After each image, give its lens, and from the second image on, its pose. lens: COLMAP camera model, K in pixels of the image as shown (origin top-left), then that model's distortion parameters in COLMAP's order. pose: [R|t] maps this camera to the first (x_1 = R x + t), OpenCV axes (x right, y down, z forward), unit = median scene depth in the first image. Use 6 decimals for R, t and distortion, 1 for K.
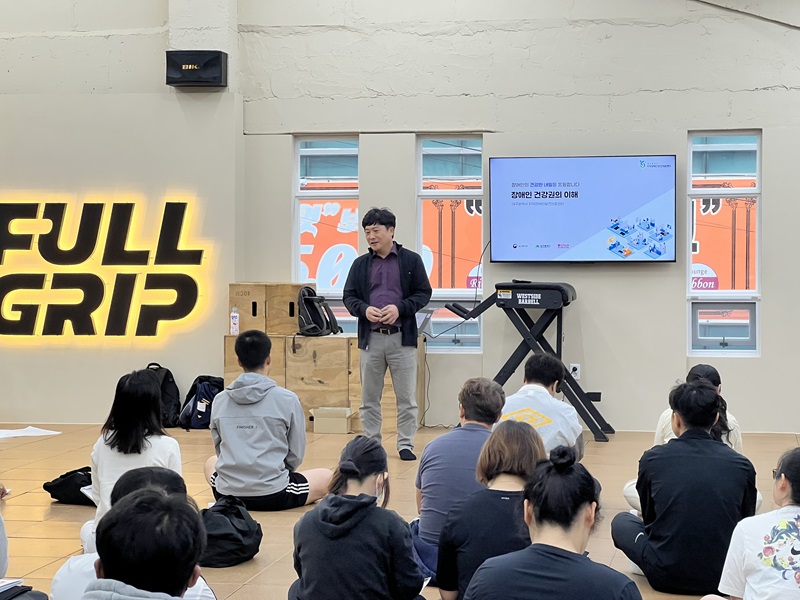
lens RADIAL K [[1782.1, 0, 400.0], [0, 1782.1, 300.0], [0, 0, 1]] dist [0.109537, 0.527037]
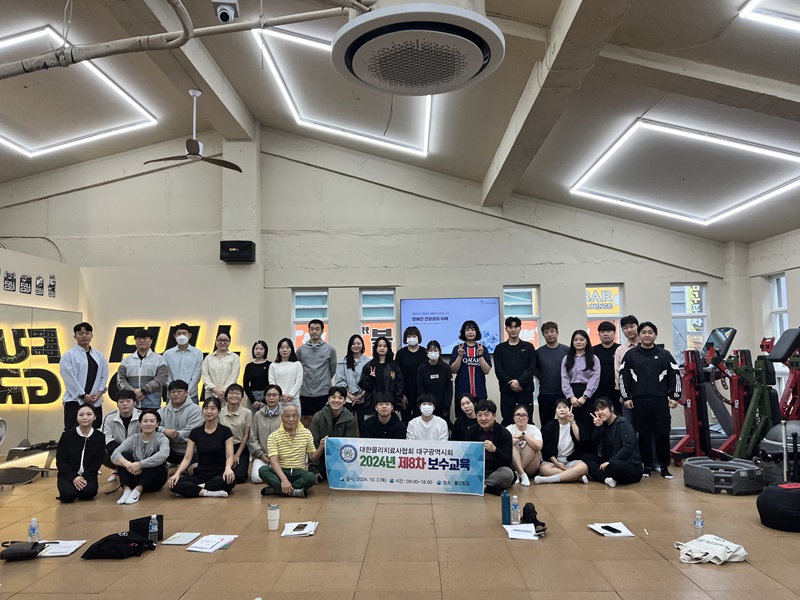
lens RADIAL K [[591.4, 0, 399.7], [0, 591.4, 313.6], [0, 0, 1]] dist [0.042962, -0.003463]
pose [[0.986356, -0.003661, 0.164588, -0.051665], [0.021129, 0.994299, -0.104510, -0.000607], [-0.163267, 0.106561, 0.980810, 0.395098]]
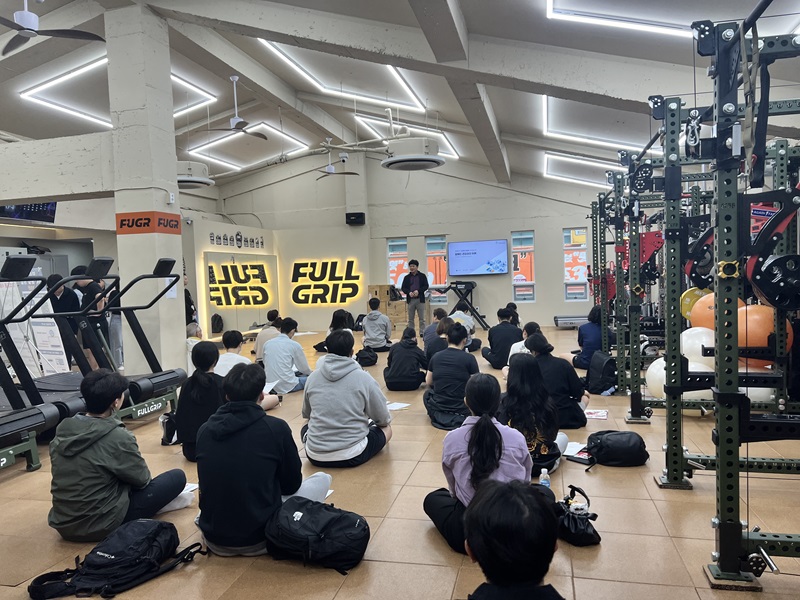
lens RADIAL K [[591.4, 0, 399.7], [0, 591.4, 313.6], [0, 0, 1]] dist [0.042962, -0.003463]
pose [[0.998221, -0.034313, -0.048757, 0.011584], [0.036039, 0.998739, 0.034964, 0.006245], [0.047496, -0.036659, 0.998198, -0.060671]]
